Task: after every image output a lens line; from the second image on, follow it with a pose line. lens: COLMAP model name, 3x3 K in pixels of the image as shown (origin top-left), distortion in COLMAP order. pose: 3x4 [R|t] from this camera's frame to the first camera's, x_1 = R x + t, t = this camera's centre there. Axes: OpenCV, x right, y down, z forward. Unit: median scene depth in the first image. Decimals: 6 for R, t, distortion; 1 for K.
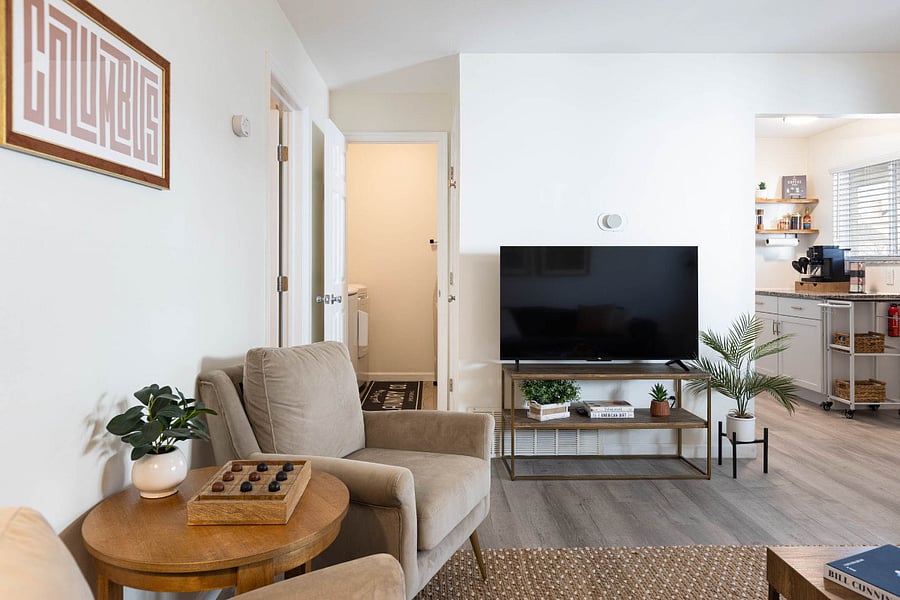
lens RADIAL K [[613.4, 0, 432.8], [0, 613.4, 265.6], [0, 0, 1]] dist [0.003912, 0.001420]
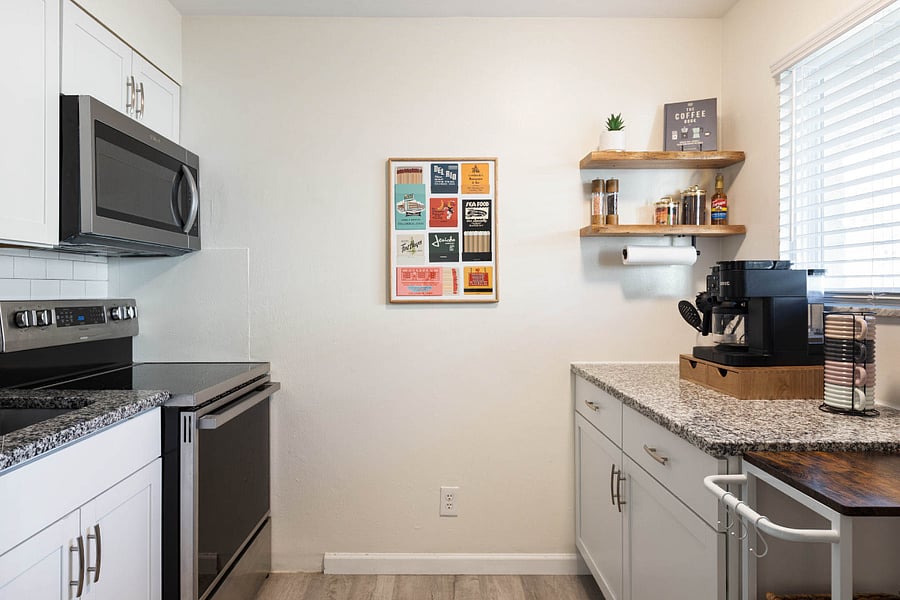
lens RADIAL K [[547.4, 0, 434.9], [0, 547.4, 288.7], [0, 0, 1]] dist [-0.003279, -0.000160]
pose [[0.999969, 0.002304, -0.007463, 0.430037], [-0.002323, 0.999994, -0.002538, -0.014241], [0.007458, 0.002555, 0.999969, 0.642256]]
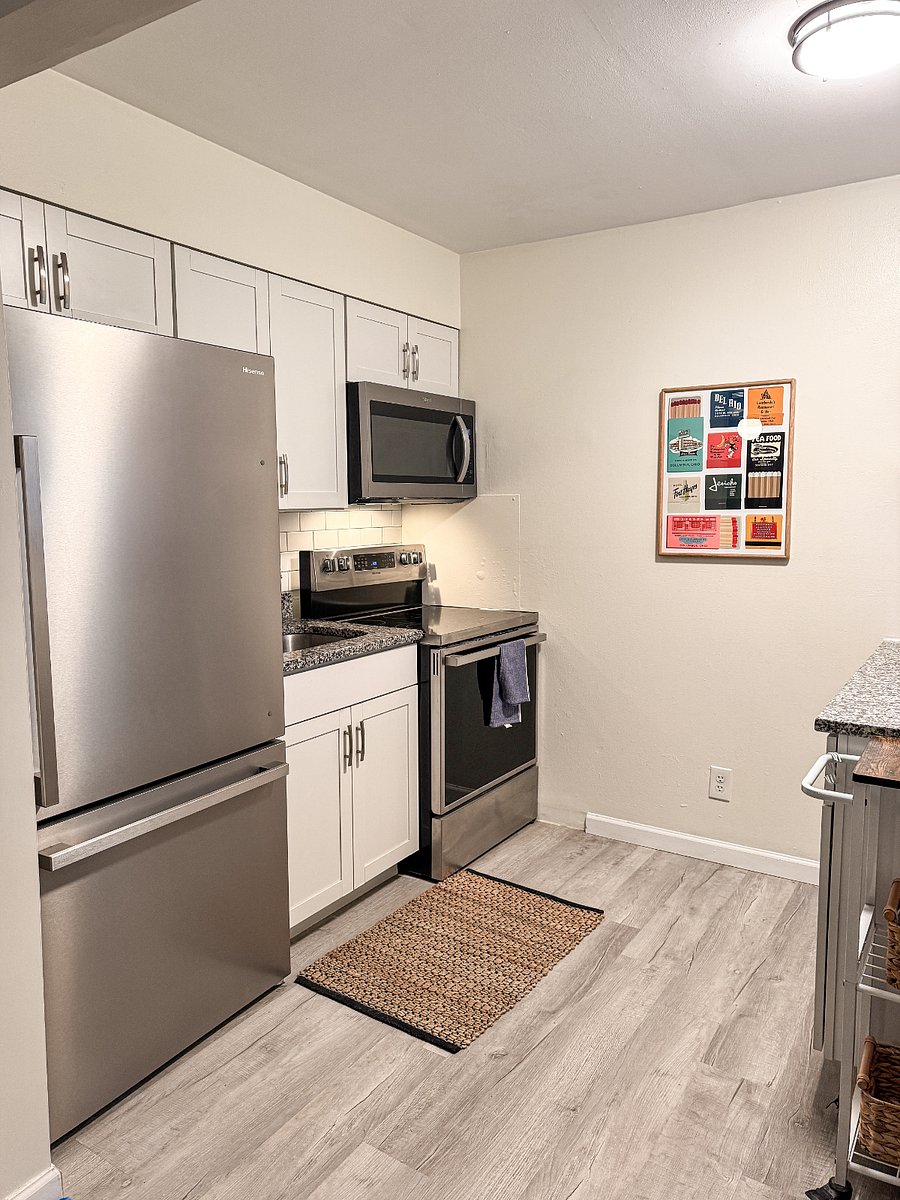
lens RADIAL K [[847.1, 0, 451.3], [0, 847.1, 602.8], [0, 0, 1]] dist [0.010020, -0.001046]
pose [[0.837122, 0.064791, -0.543166, 0.584746], [0.001008, 0.992776, 0.119976, -0.040976], [0.547015, -0.100982, 0.831009, 0.504771]]
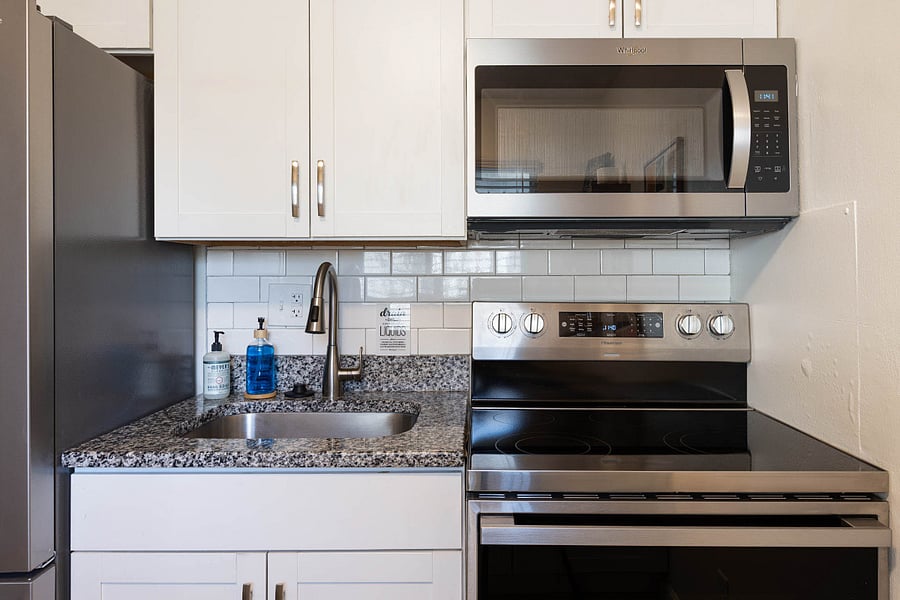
lens RADIAL K [[613.4, 0, 470.5], [0, 613.4, 266.7], [0, 0, 1]] dist [0.003912, 0.001420]
pose [[-0.015178, -0.016204, -0.999754, 0.492453], [0.000780, 0.999868, -0.016218, -0.019769], [0.999885, -0.001026, -0.015163, 0.923466]]
